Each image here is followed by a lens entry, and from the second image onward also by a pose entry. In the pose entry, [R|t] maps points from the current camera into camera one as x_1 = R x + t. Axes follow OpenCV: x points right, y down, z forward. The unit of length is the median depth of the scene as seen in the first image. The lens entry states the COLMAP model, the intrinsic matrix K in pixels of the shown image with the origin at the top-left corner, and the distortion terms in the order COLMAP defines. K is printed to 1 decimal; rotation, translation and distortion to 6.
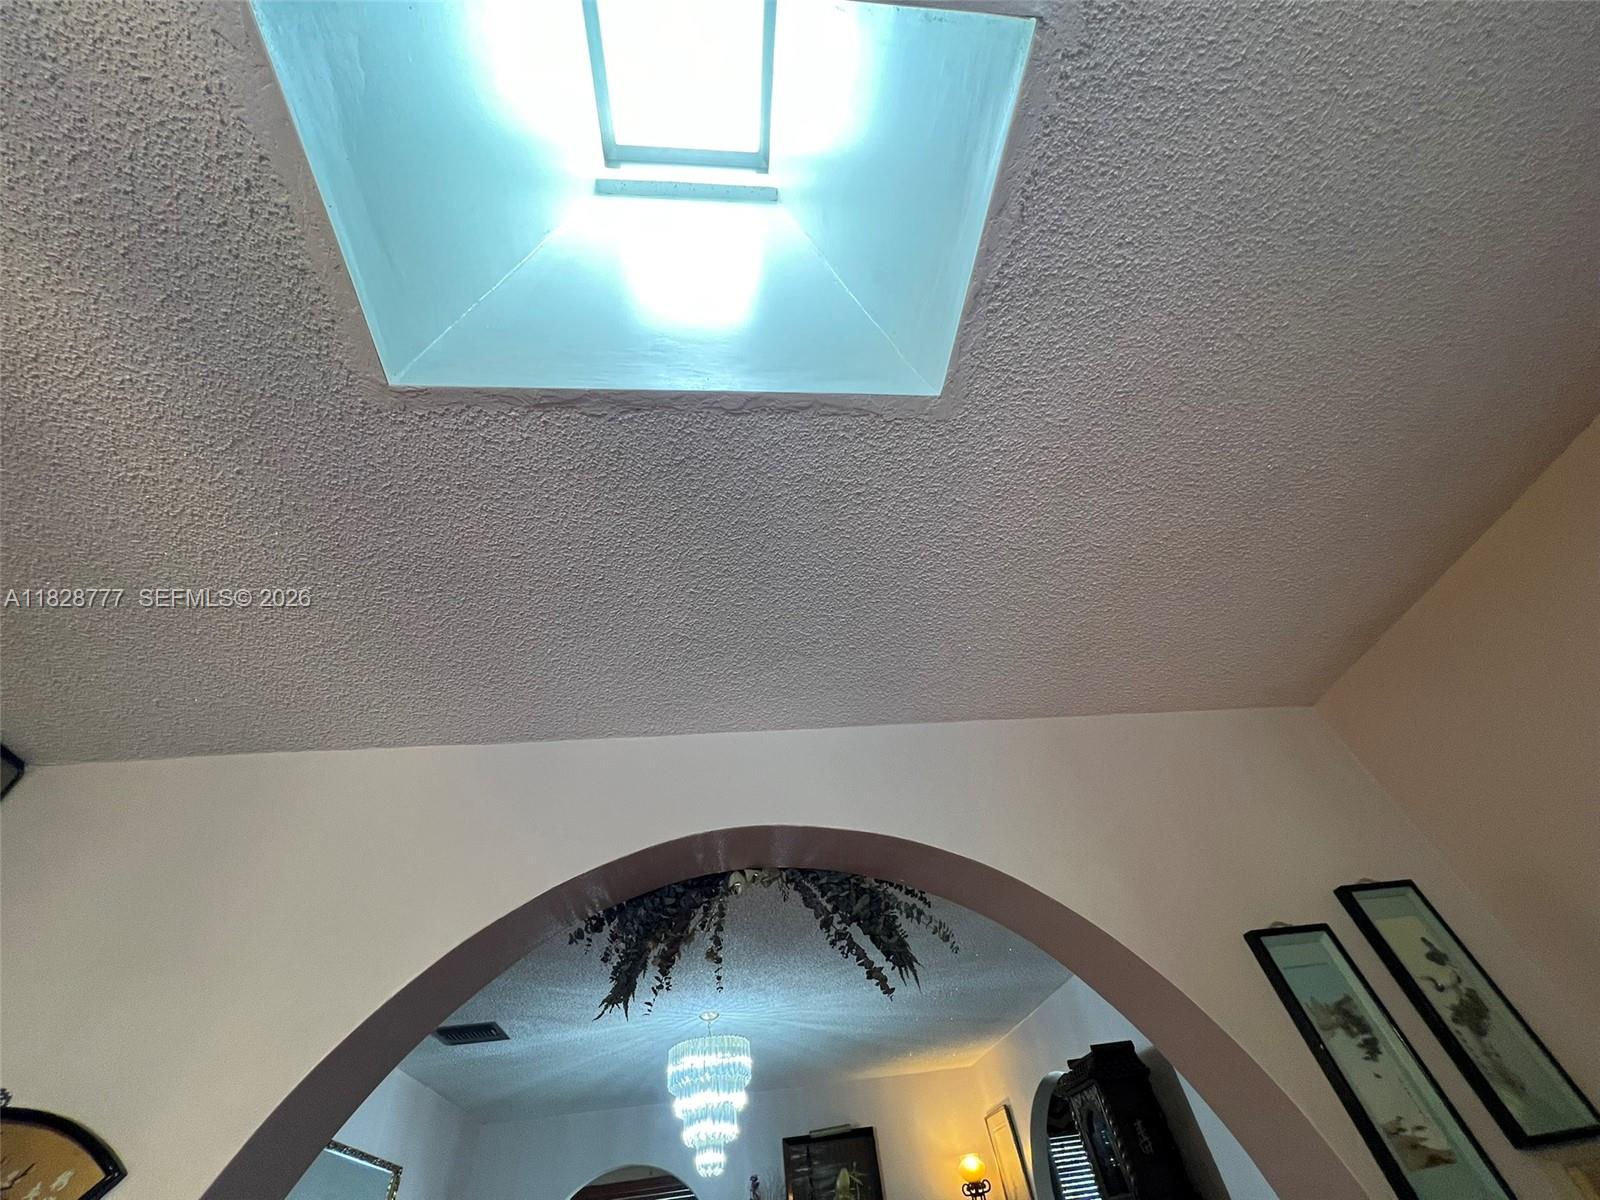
lens RADIAL K [[643.2, 0, 796.4], [0, 643.2, 595.5], [0, 0, 1]] dist [-0.002761, 0.000279]
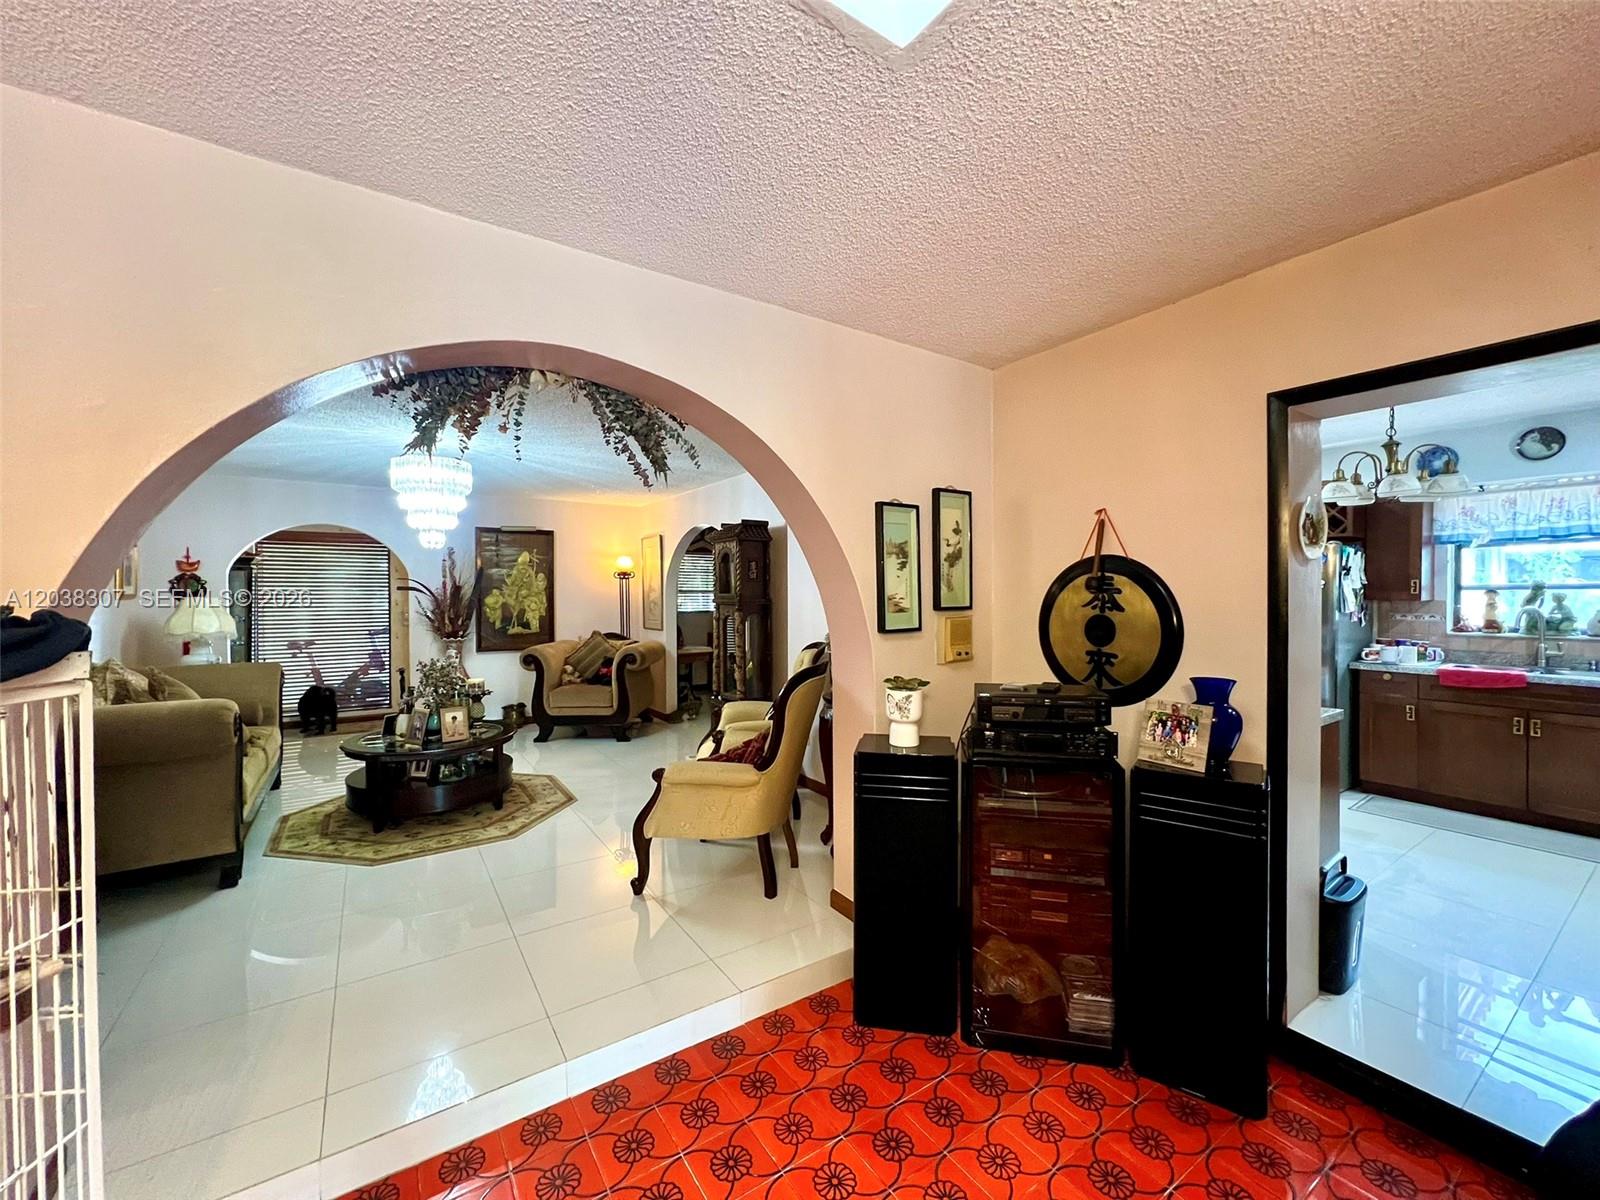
lens RADIAL K [[643.2, 0, 797.8], [0, 643.2, 601.9], [0, 0, 1]] dist [-0.002761, 0.000279]
pose [[0.867503, 0.100885, 0.487094, -0.207979], [-0.418321, 0.677808, 0.604636, -0.173466], [-0.269157, -0.728285, 0.630203, -0.135405]]
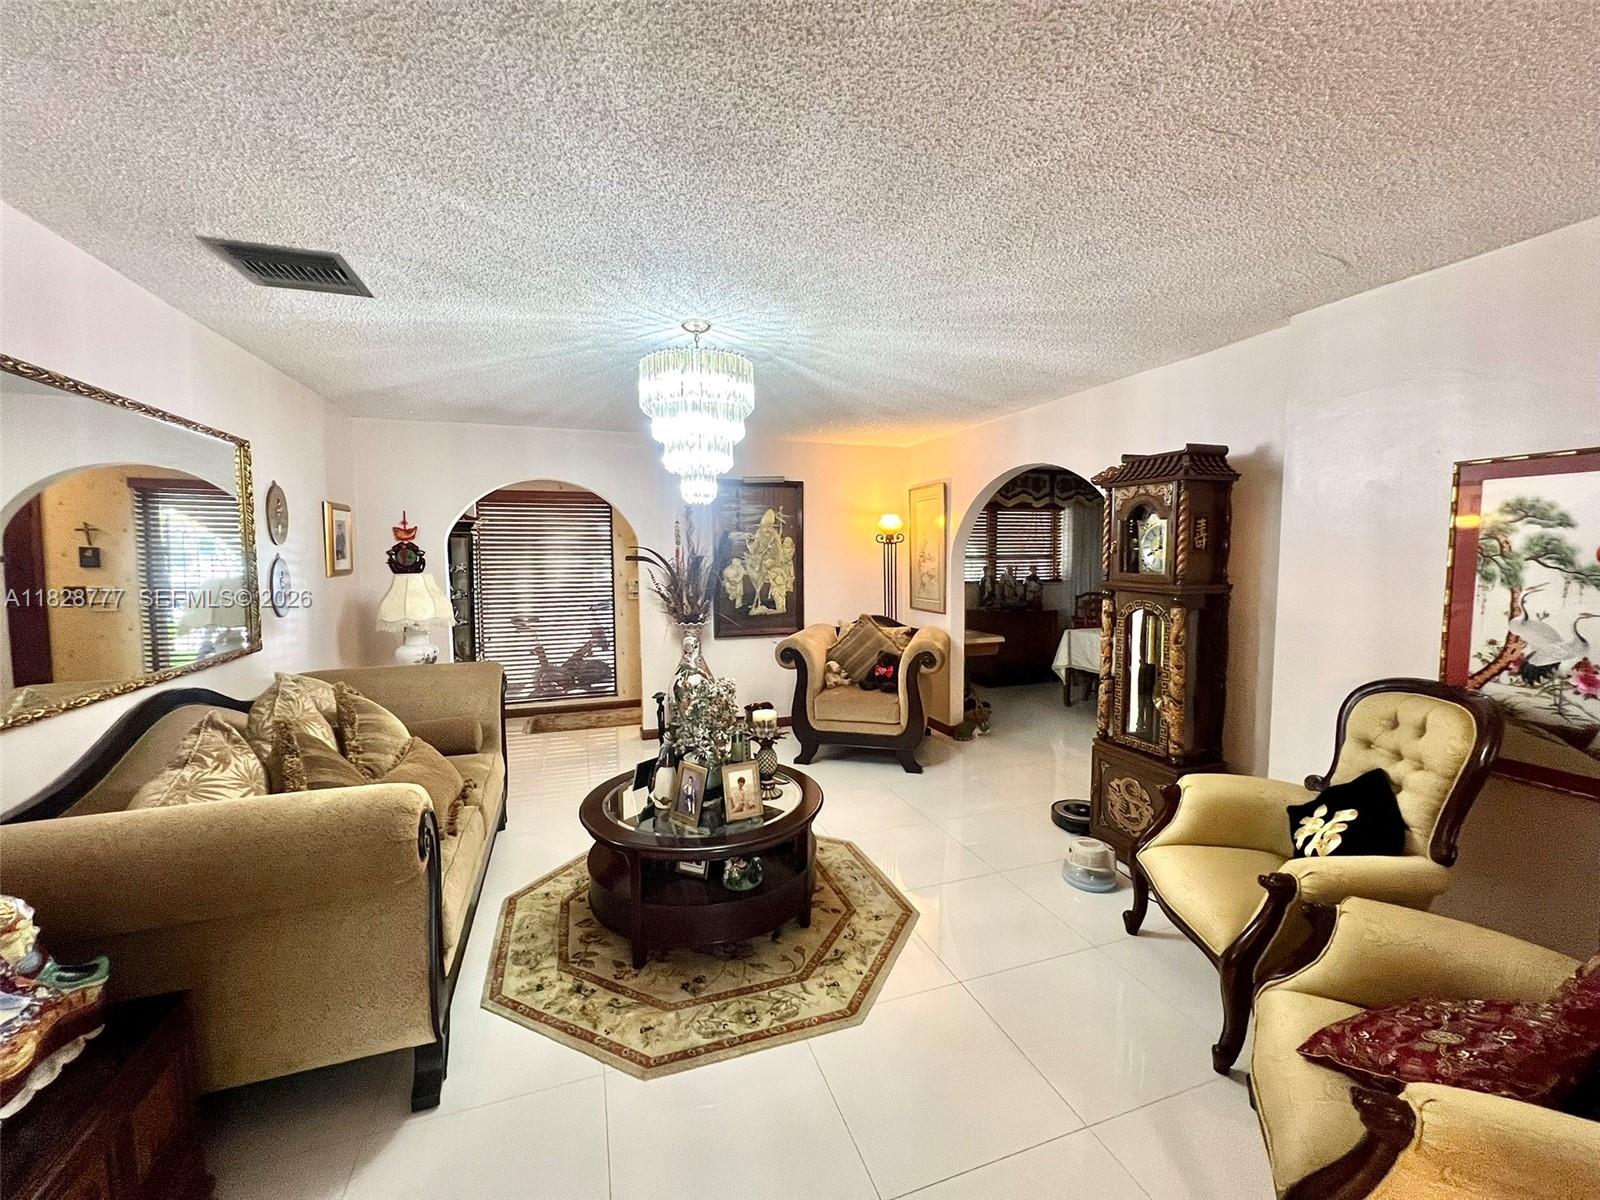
lens RADIAL K [[643.2, 0, 798.0], [0, 643.2, 603.1], [0, 0, 1]] dist [-0.002761, 0.000279]
pose [[0.962669, 0.084787, 0.257061, -0.381327], [-0.251802, 0.628976, 0.735517, 0.650519], [-0.099322, -0.772788, 0.626845, 0.701484]]
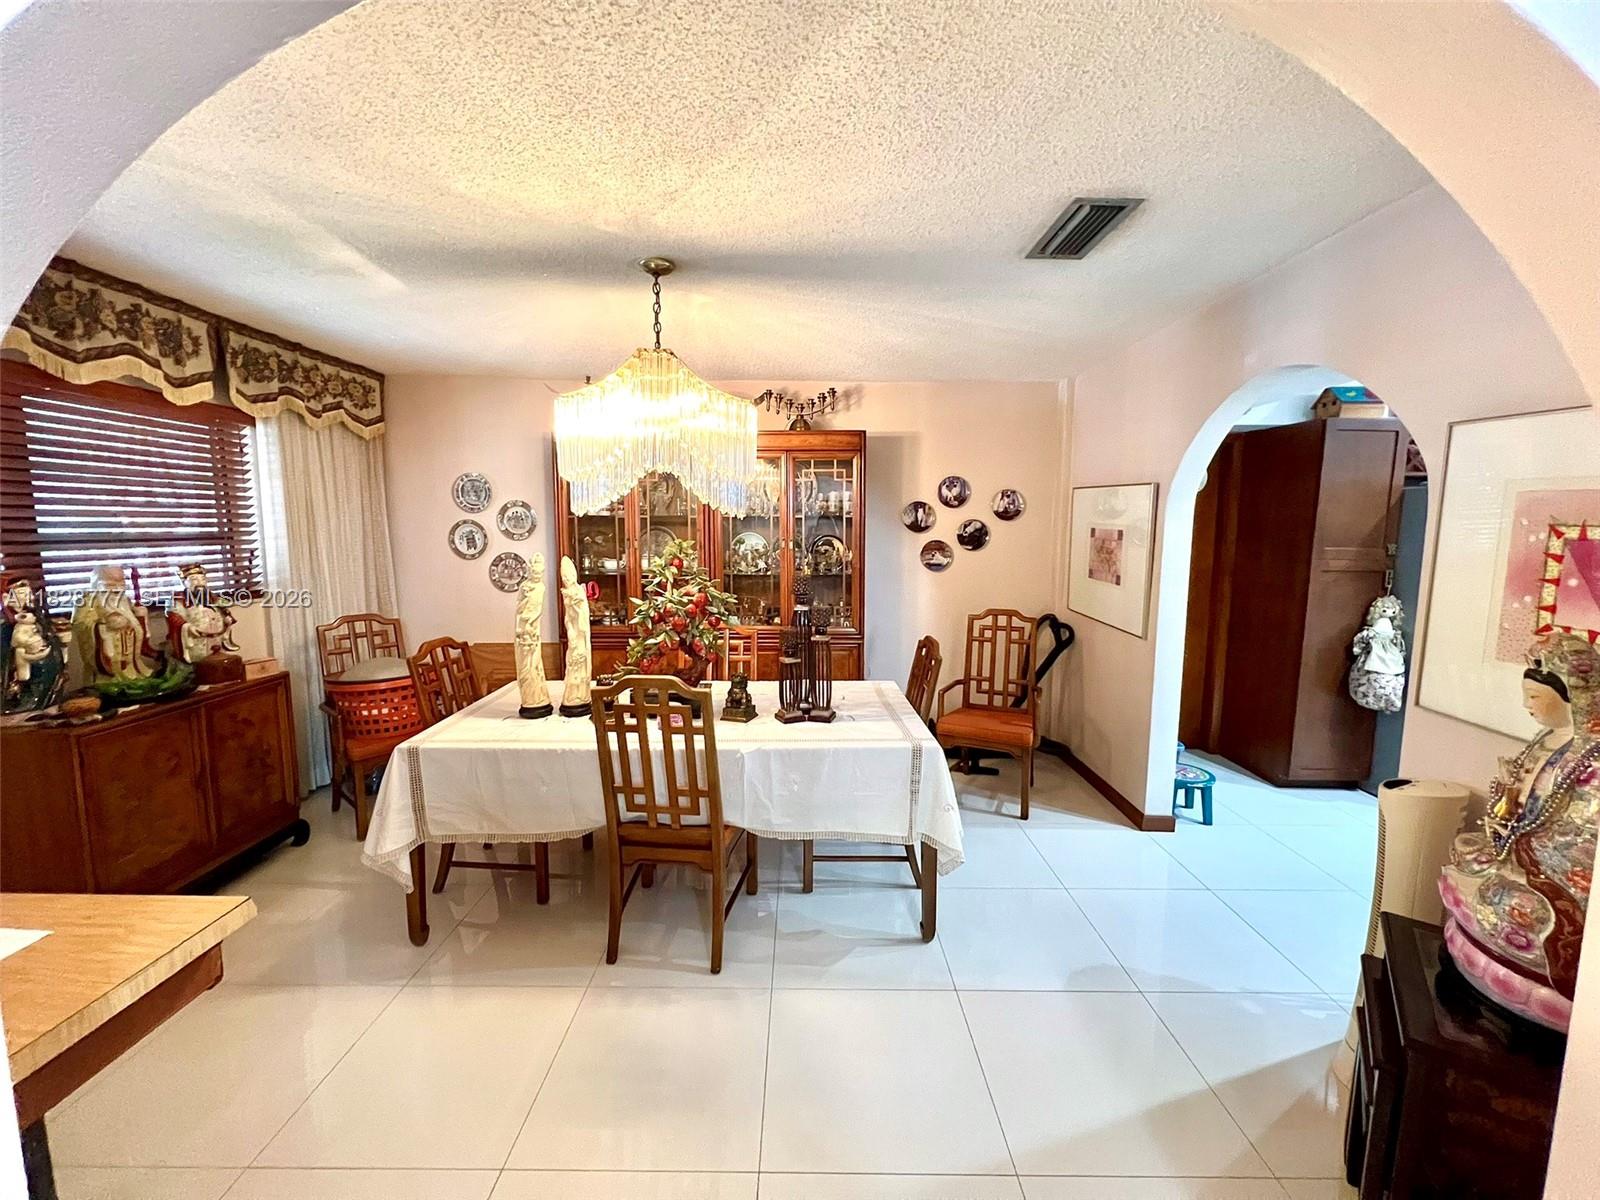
lens RADIAL K [[643.2, 0, 802.0], [0, 643.2, 599.4], [0, 0, 1]] dist [-0.002761, 0.000279]
pose [[0.080626, 0.002254, 0.996742, 0.680879], [-0.731305, 0.679612, 0.057619, 2.019336], [-0.677268, -0.733568, 0.056443, 2.148433]]
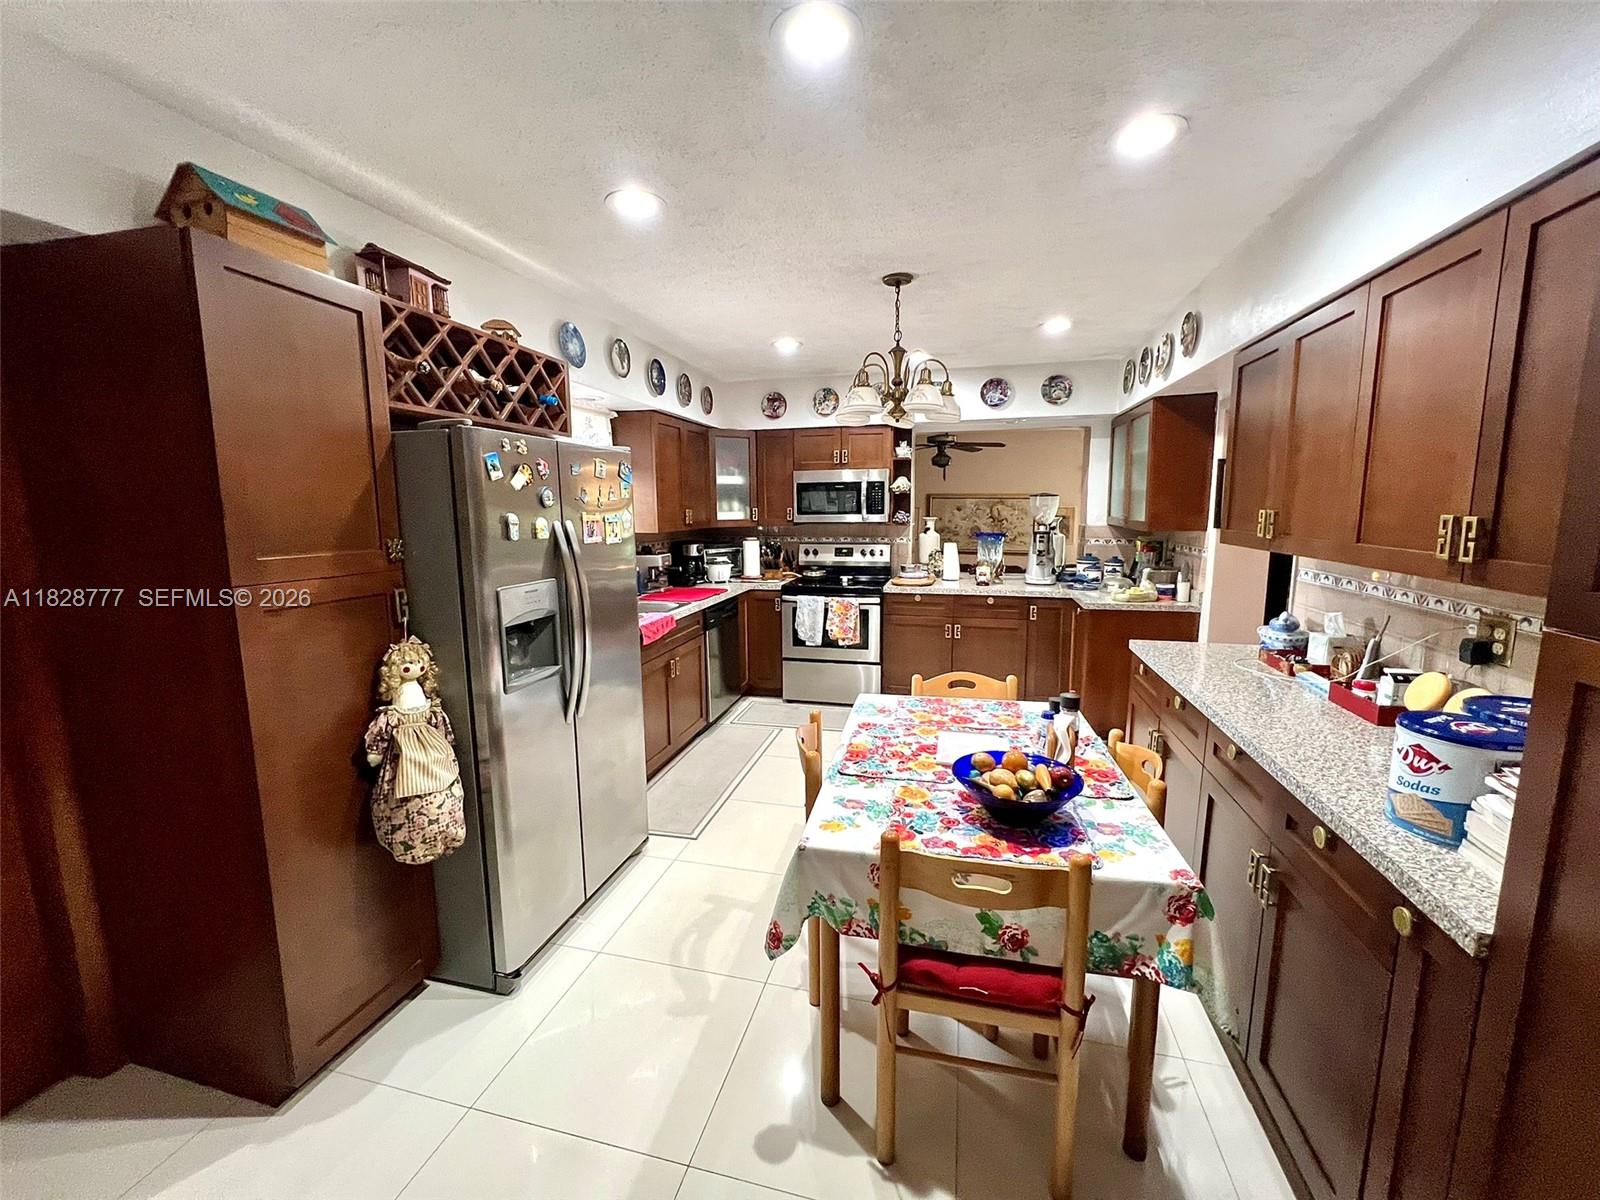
lens RADIAL K [[643.2, 0, 799.7], [0, 643.2, 600.0], [0, 0, 1]] dist [-0.002761, 0.000279]
pose [[-0.939890, 0.072516, 0.333690, 1.804835], [-0.153566, 0.783044, -0.602710, 1.312879], [-0.305000, -0.617724, -0.724839, 1.660903]]
